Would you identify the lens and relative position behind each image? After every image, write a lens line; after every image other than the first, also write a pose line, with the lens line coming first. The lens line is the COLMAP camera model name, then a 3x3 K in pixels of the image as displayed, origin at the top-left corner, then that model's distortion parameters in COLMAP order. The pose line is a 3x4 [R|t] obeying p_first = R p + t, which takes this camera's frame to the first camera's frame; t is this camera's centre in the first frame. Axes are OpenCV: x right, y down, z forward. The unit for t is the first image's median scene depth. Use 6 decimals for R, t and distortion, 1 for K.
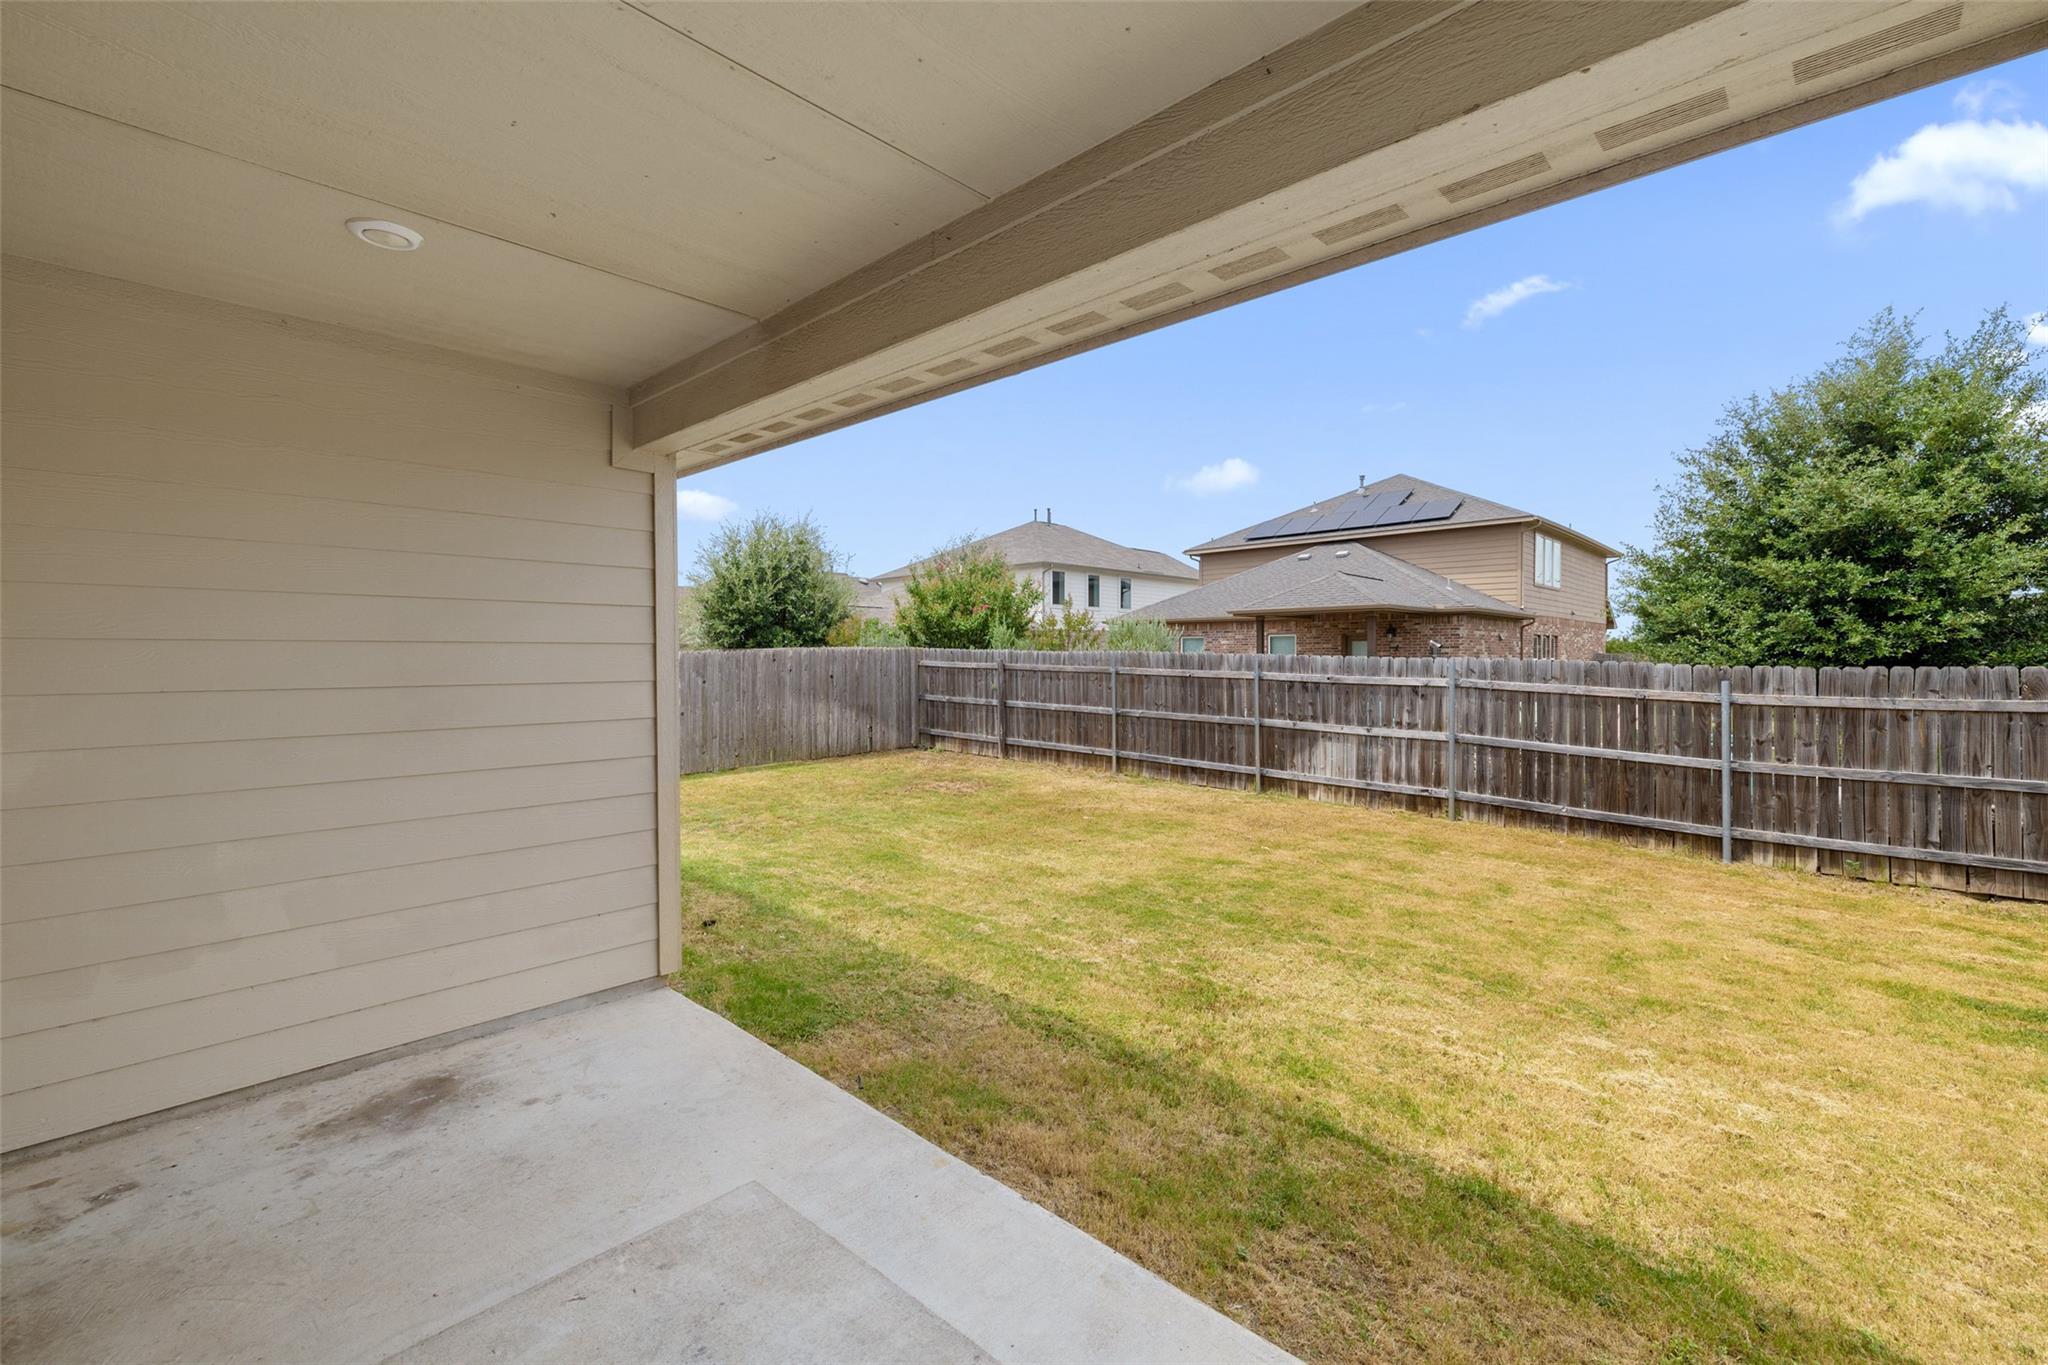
lens RADIAL K [[870.0, 0, 1033.8], [0, 870.0, 667.9], [0, 0, 1]] dist [0.001019, 0.000085]
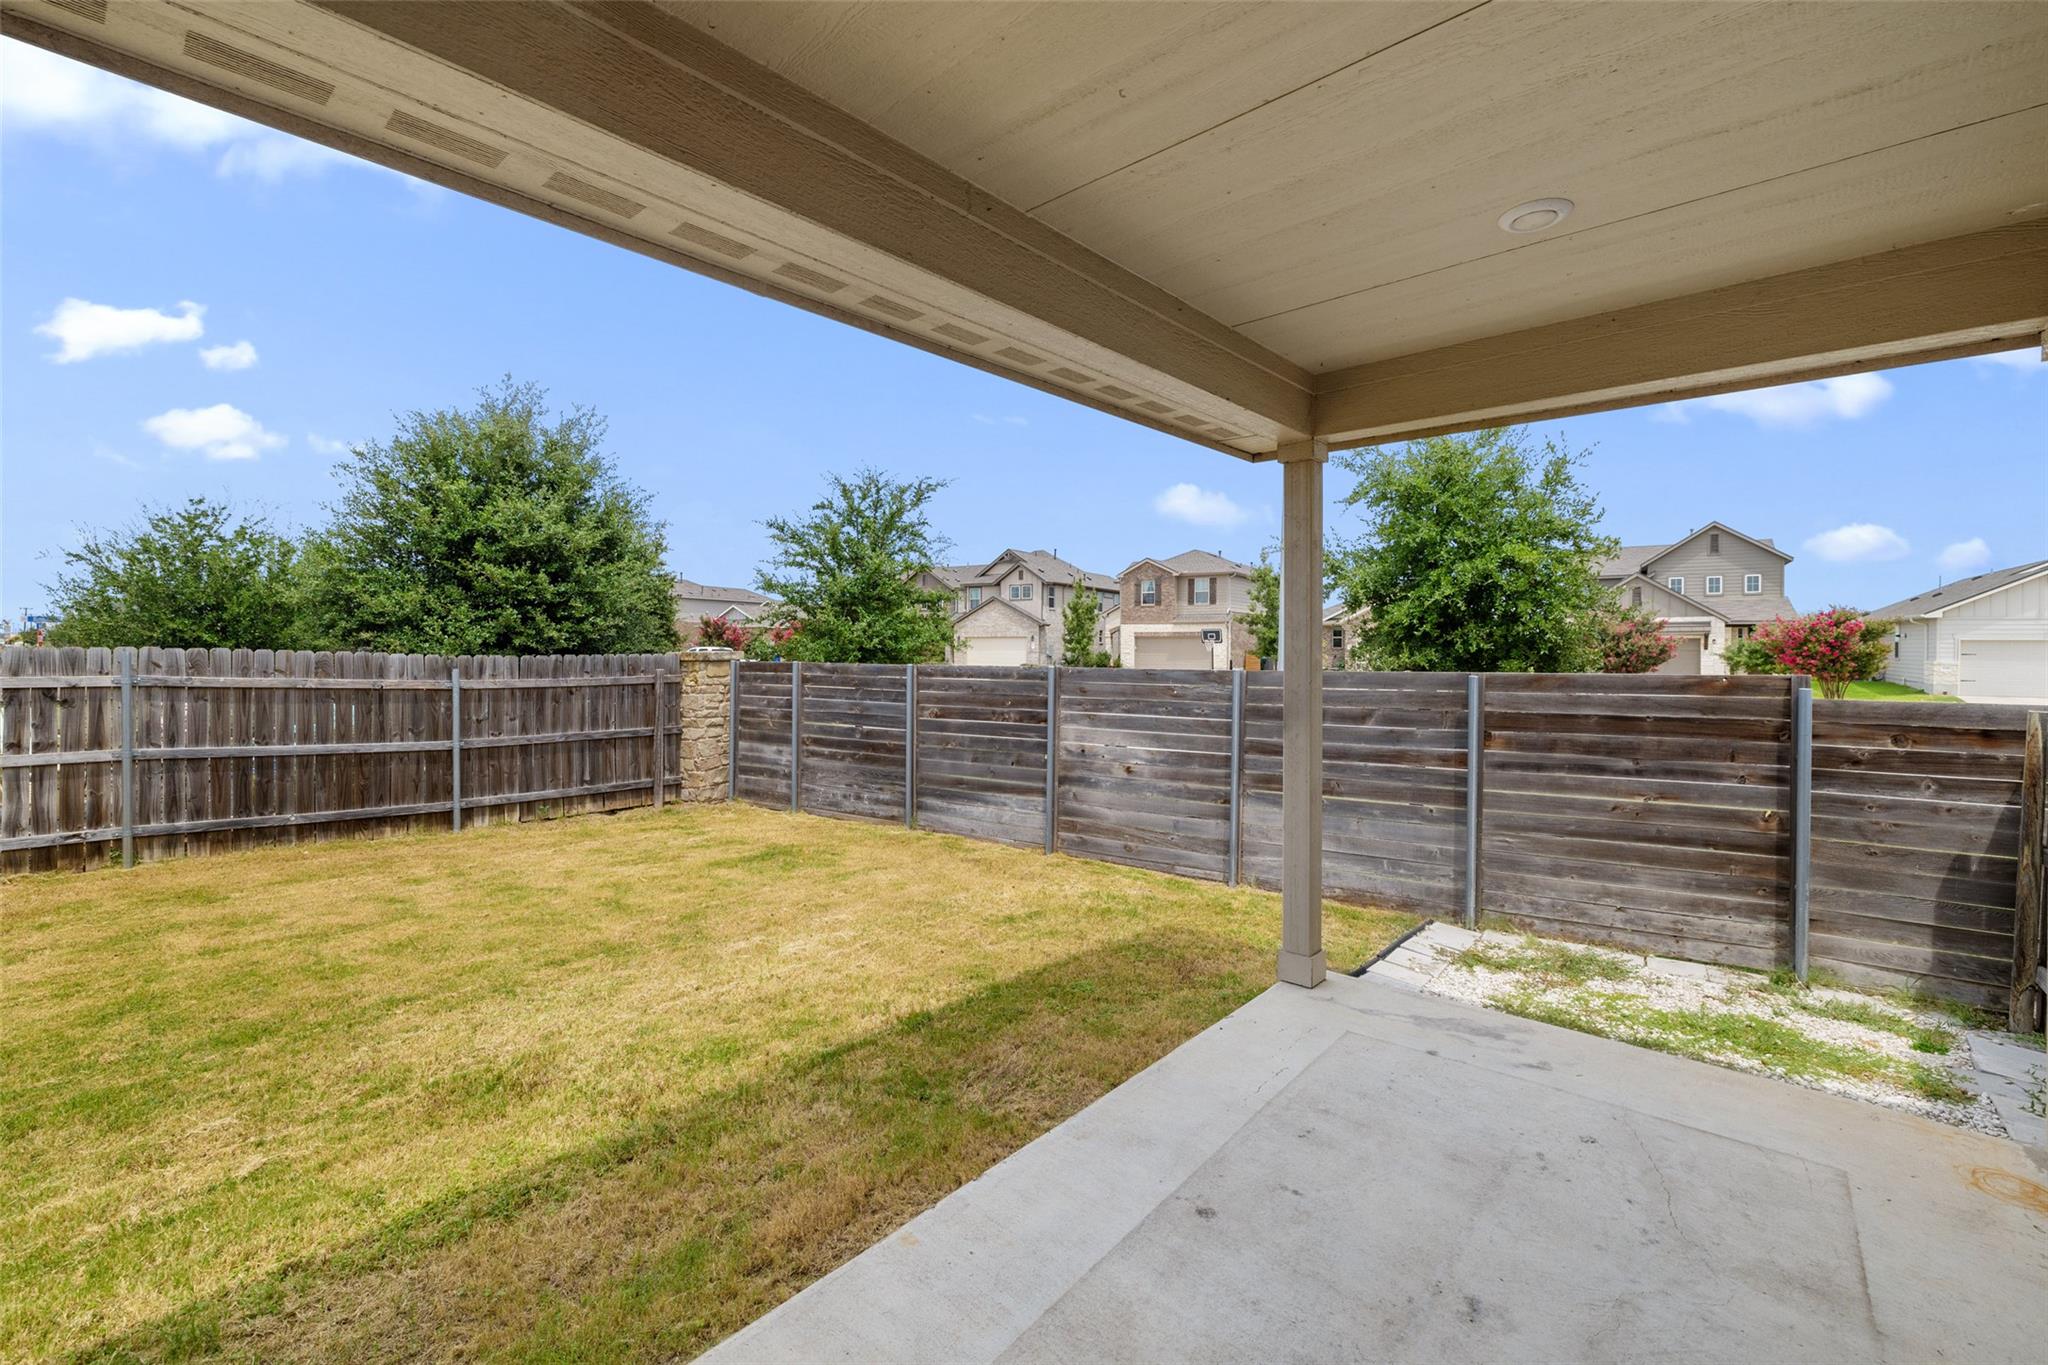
lens RADIAL K [[866.4, 0, 1011.5], [0, 866.4, 646.4], [0, 0, 1]] dist [-0.001256, -0.000006]
pose [[-0.022857, 0.002873, 0.999735, -0.310913], [0.010994, 0.999936, -0.002622, -0.002641], [-0.999678, 0.010931, -0.022888, 0.296363]]
